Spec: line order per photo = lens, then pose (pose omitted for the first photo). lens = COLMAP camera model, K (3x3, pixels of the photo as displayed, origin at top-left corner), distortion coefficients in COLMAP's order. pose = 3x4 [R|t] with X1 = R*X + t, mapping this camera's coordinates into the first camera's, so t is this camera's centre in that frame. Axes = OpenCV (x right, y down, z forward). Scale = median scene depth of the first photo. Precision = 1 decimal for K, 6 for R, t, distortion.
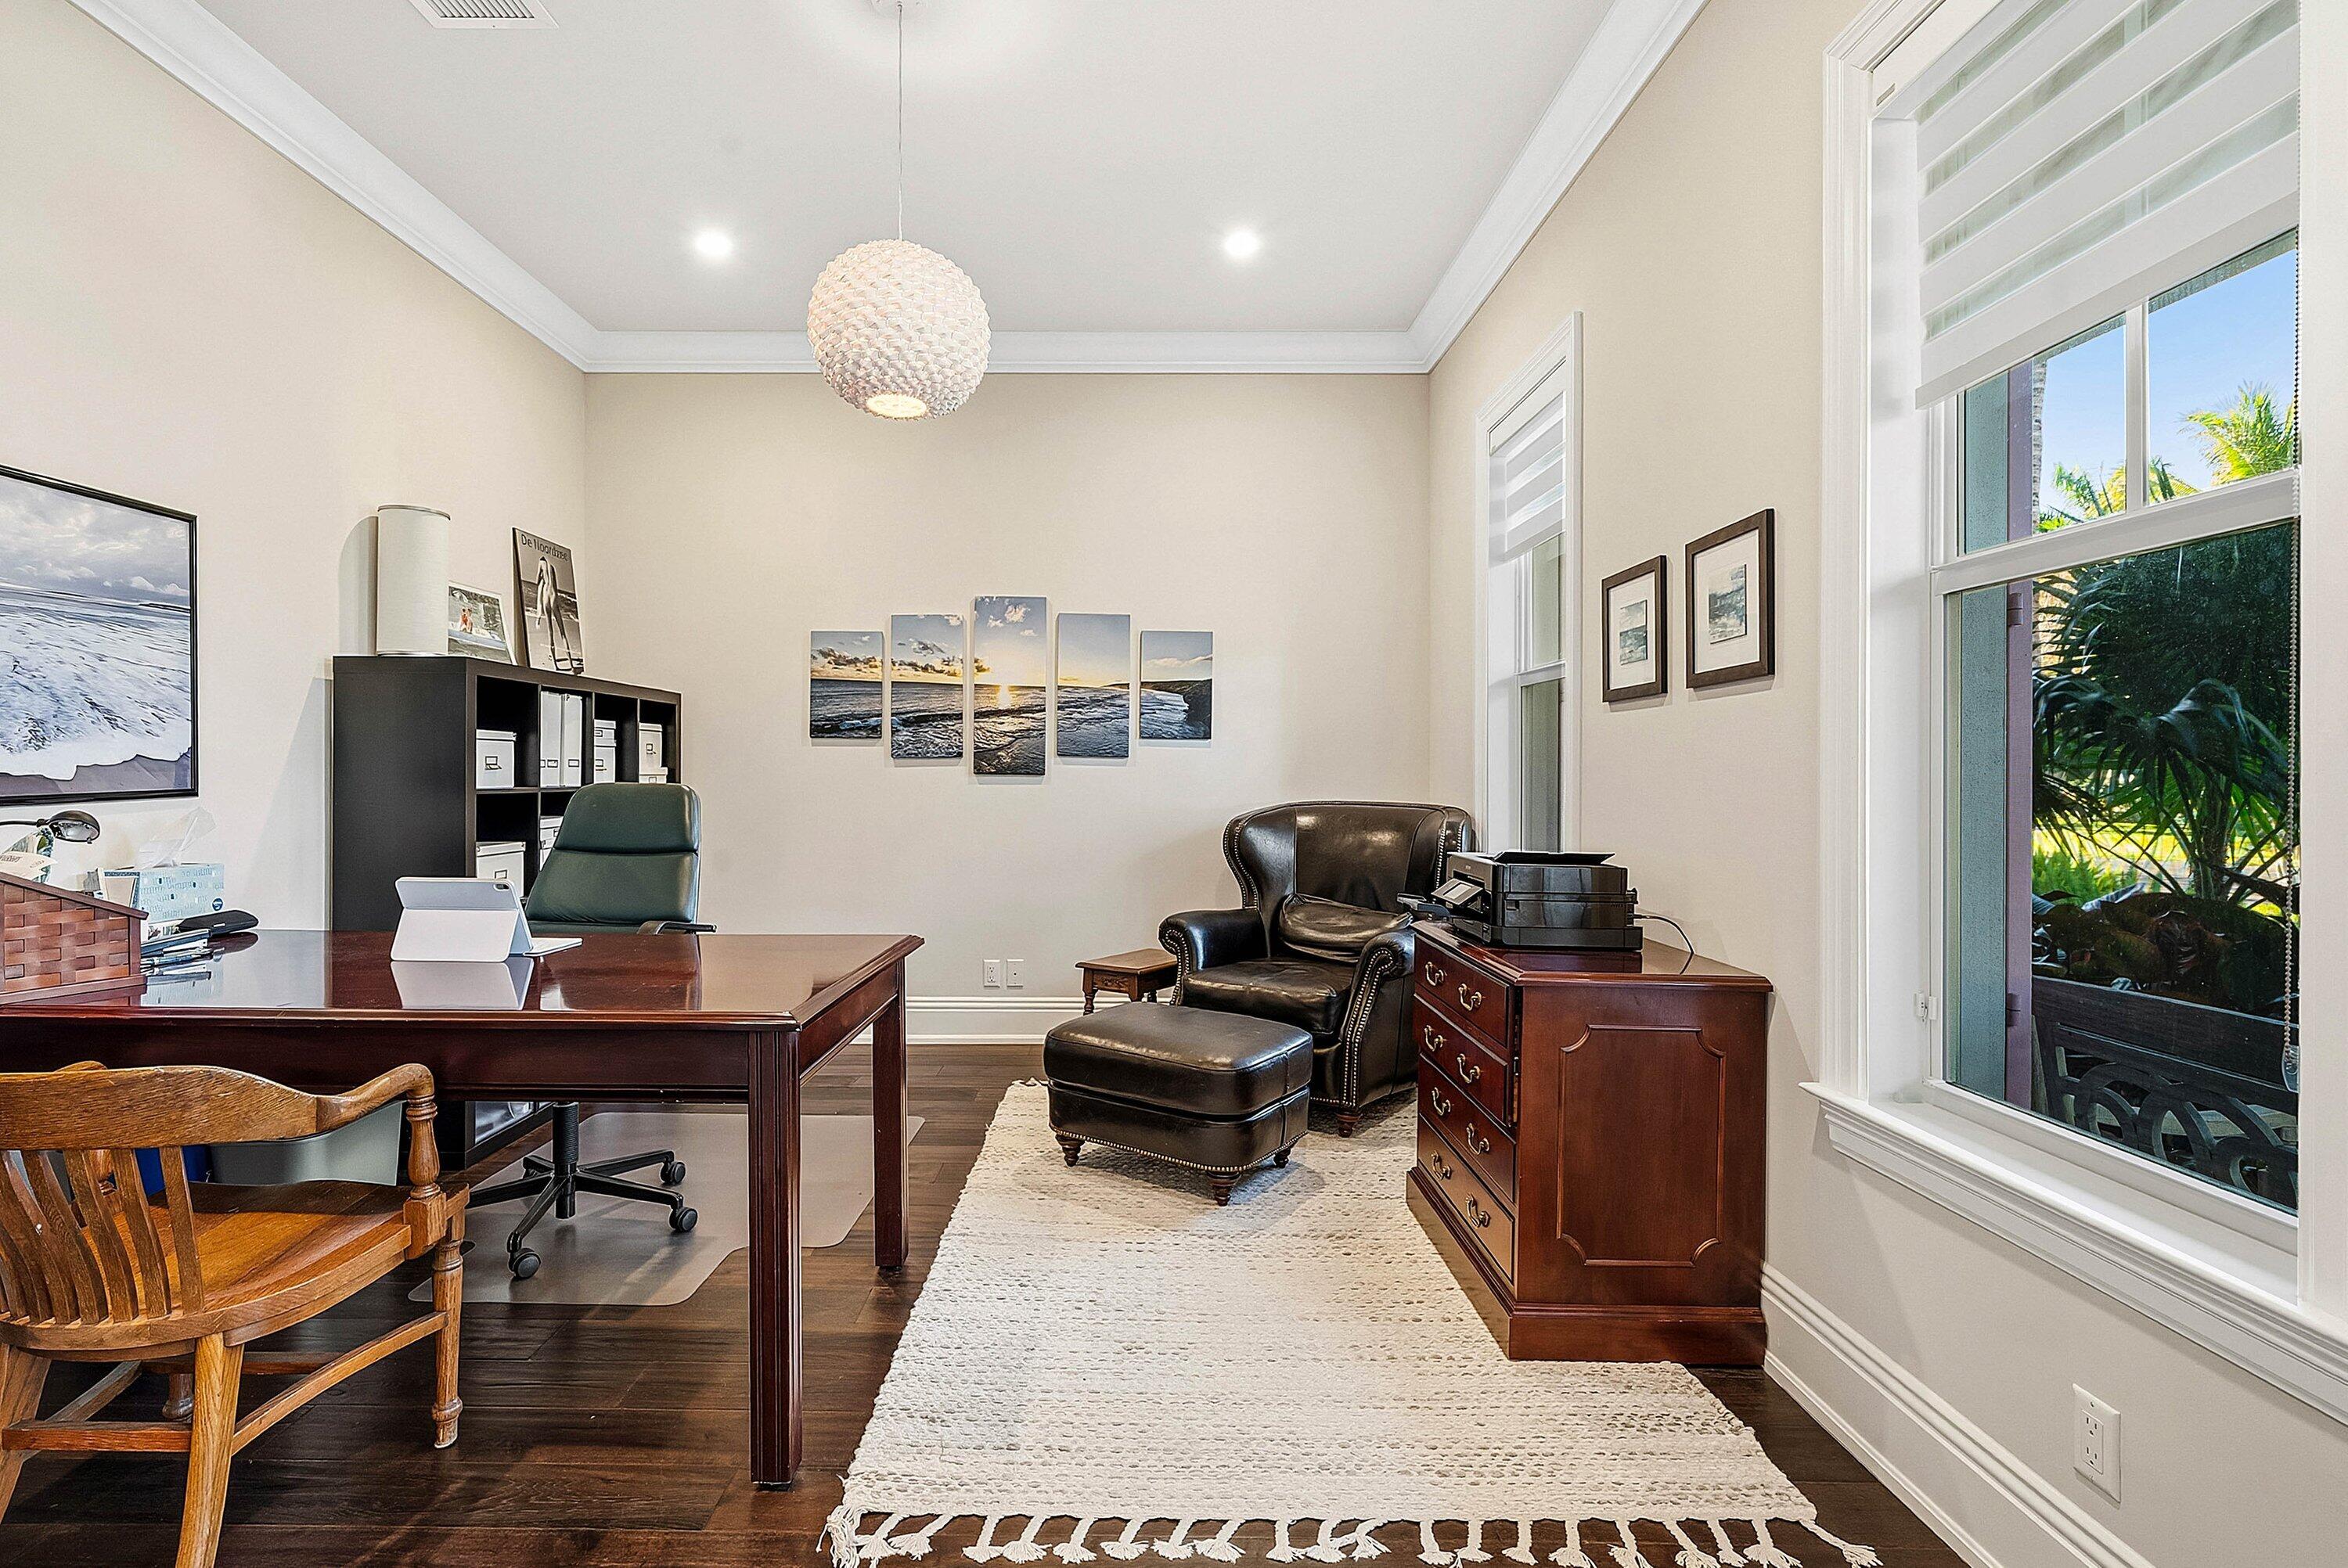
lens RADIAL K [[1075.8, 0, 1097.1], [0, 1075.8, 778.2], [0, 0, 1]] dist [-0.000059, 0.000775]
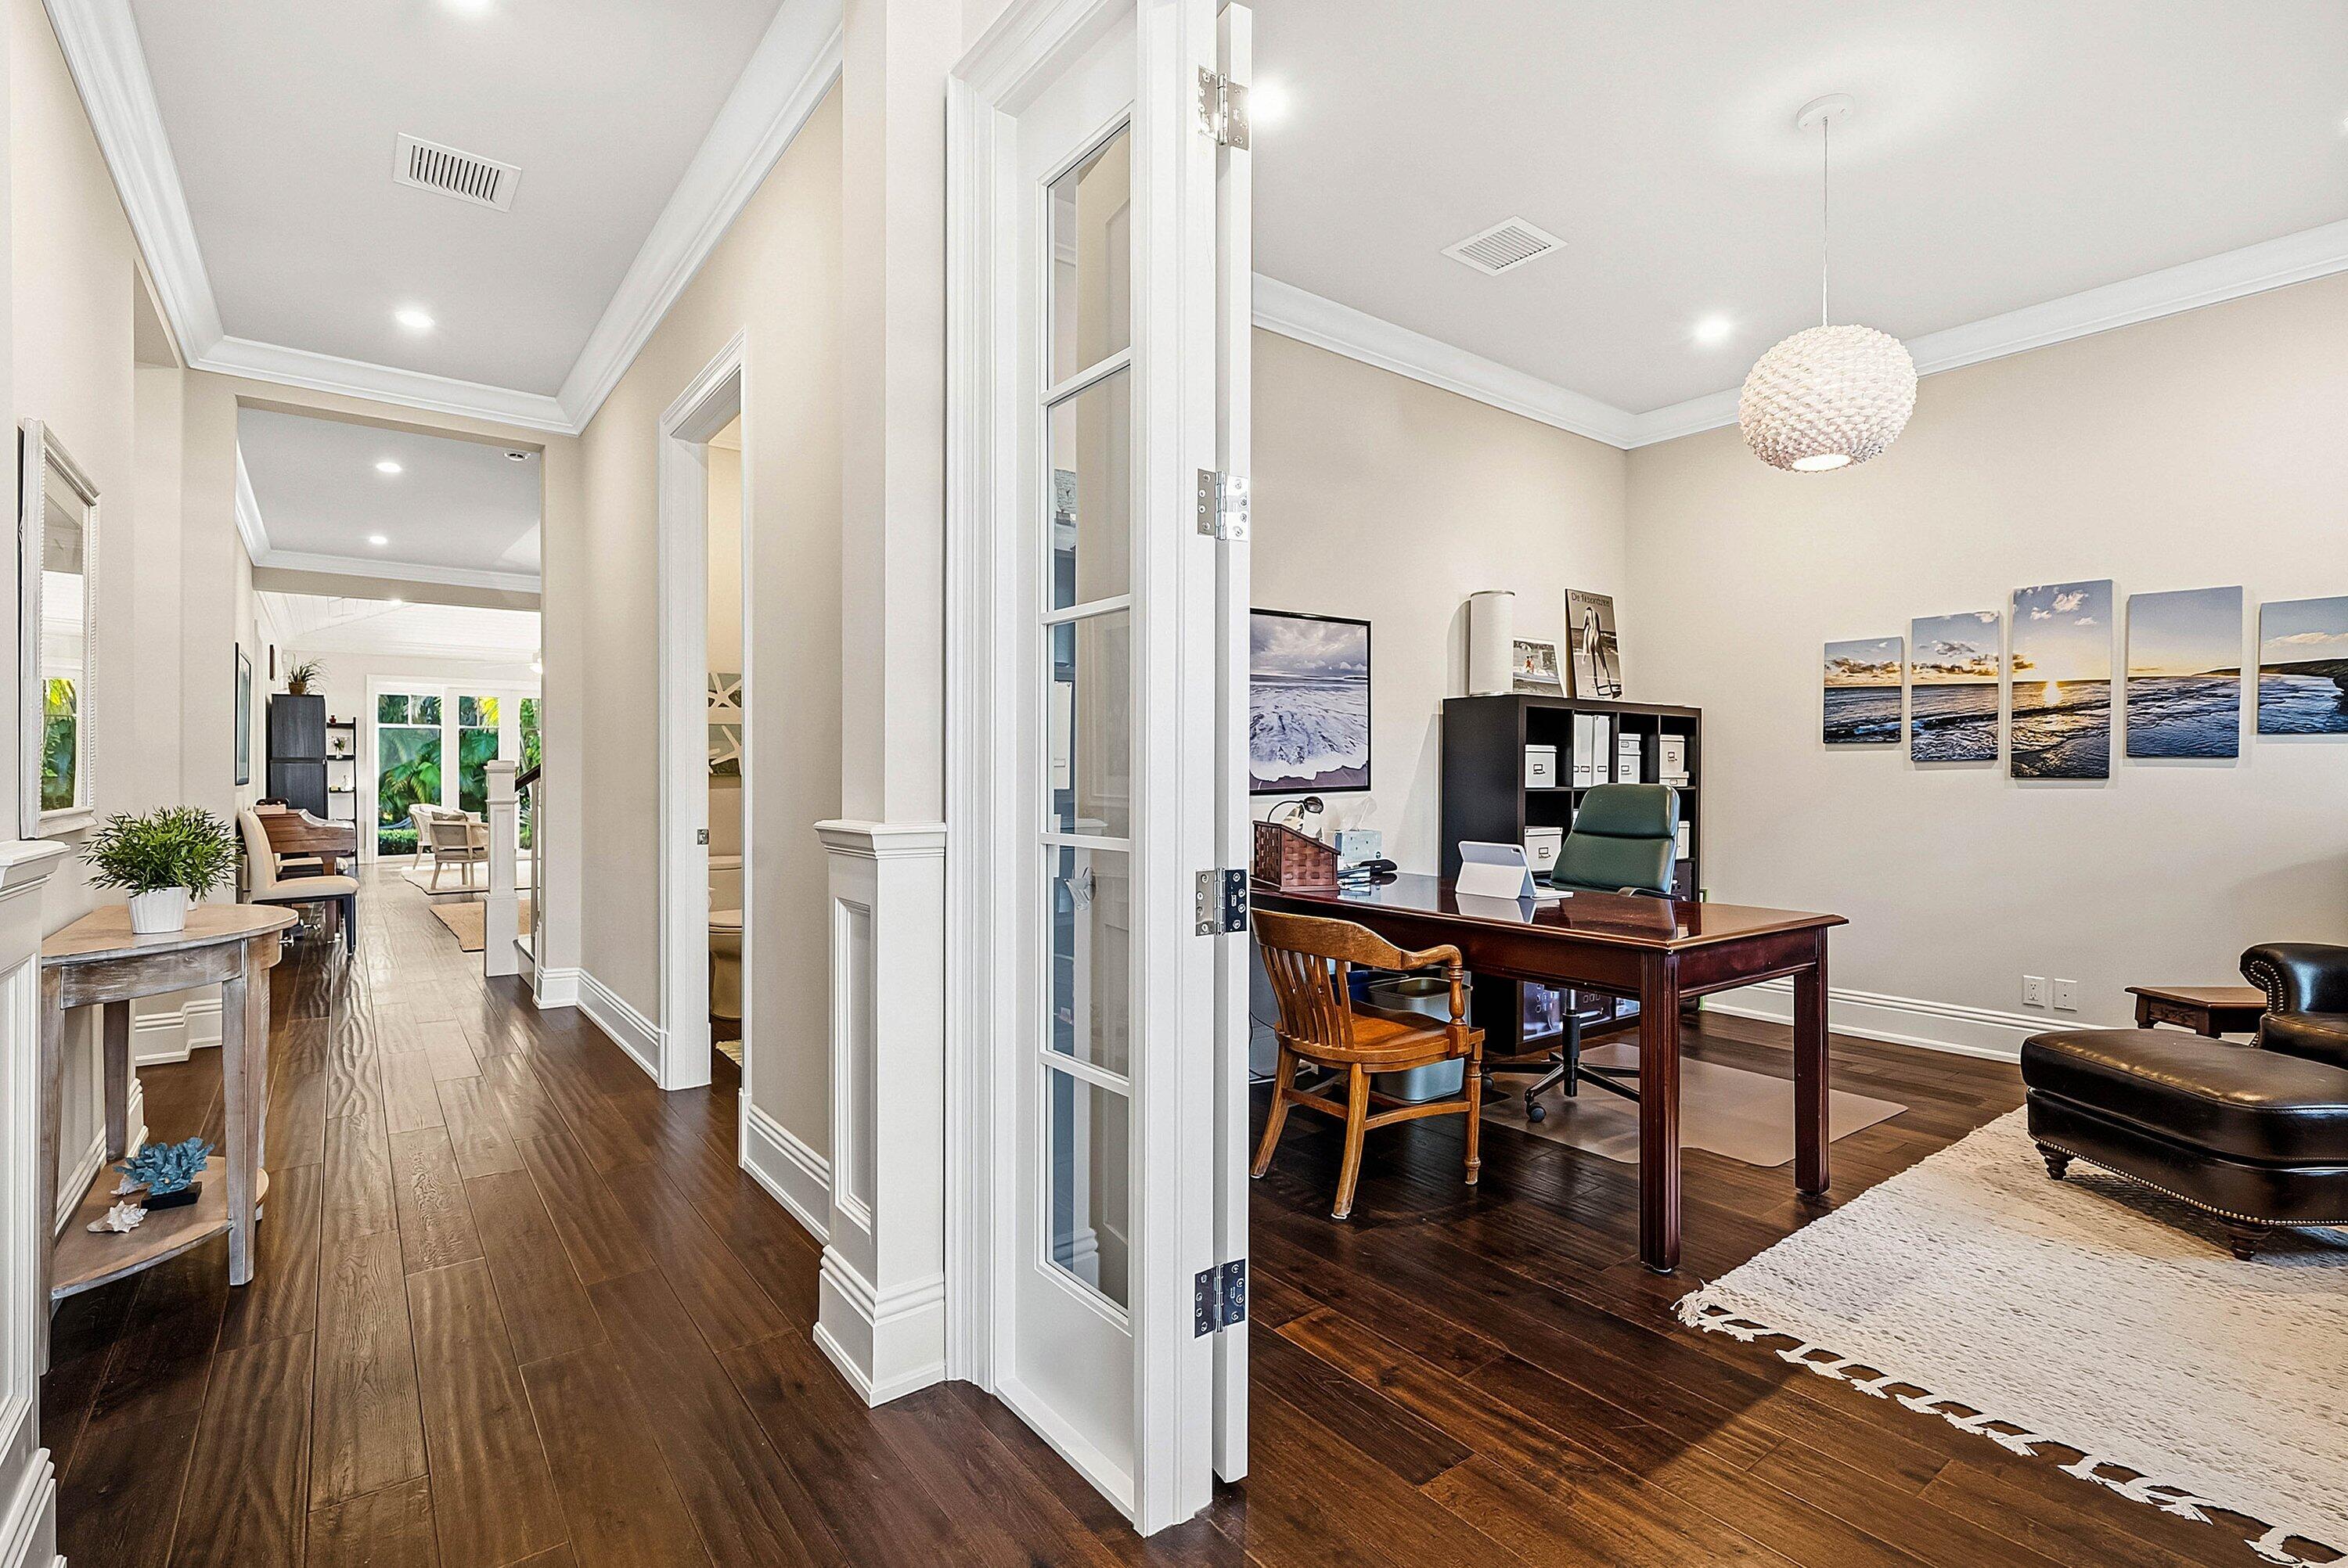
lens RADIAL K [[1080.3, 0, 1183.7], [0, 1080.3, 785.8], [0, 0, 1]] dist [0.000192, 0.000004]
pose [[0.622065, 0.005578, -0.782946, 0.232508], [-0.004052, 0.999984, 0.003905, 0.003786], [0.782955, 0.000744, 0.622078, -0.210706]]
